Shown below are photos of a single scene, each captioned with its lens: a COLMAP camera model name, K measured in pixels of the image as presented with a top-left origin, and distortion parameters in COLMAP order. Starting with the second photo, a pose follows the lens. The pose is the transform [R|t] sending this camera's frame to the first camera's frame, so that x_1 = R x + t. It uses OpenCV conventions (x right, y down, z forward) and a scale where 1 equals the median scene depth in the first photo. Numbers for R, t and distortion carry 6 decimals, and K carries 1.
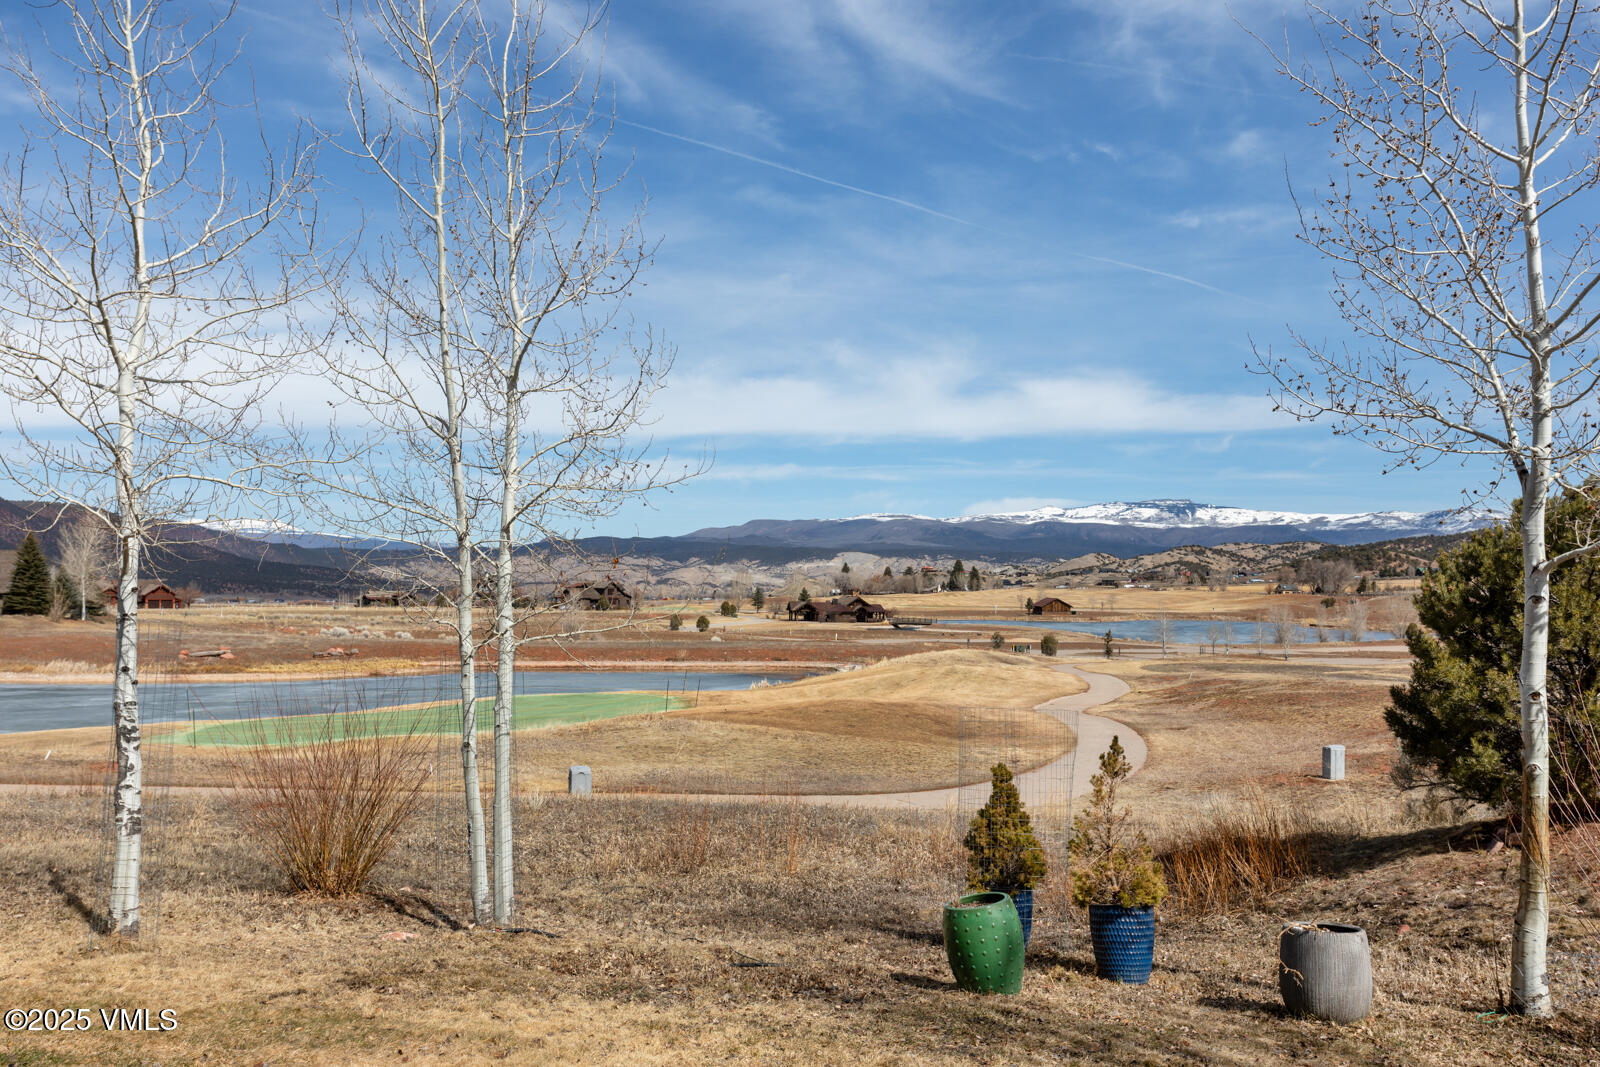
lens RADIAL K [[1346.3, 0, 789.0], [0, 1346.3, 578.8], [0, 0, 1]] dist [0.000721, 0.040090]
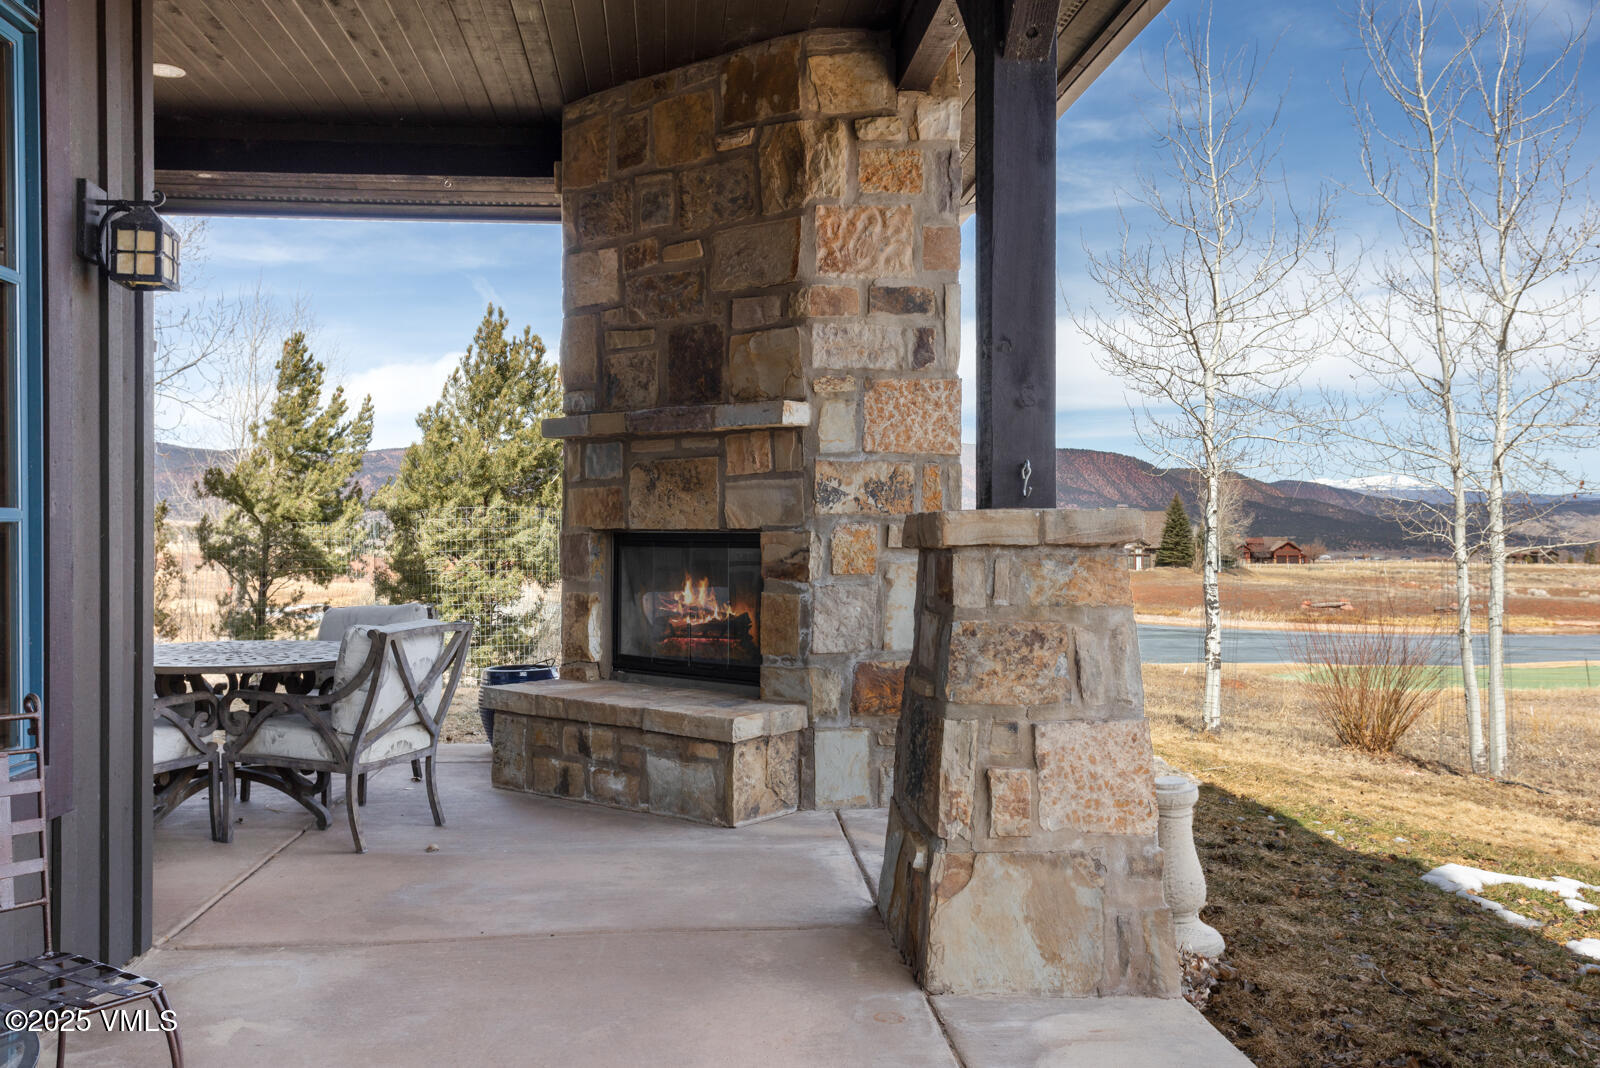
lens RADIAL K [[1304.2, 0, 791.7], [0, 1304.2, 536.3], [0, 0, 1]] dist [0.016236, -0.012223]
pose [[0.697895, -0.007343, -0.716163, 0.207874], [0.008120, 0.999964, -0.002341, 0.030011], [0.716154, -0.004182, 0.697930, -0.328784]]
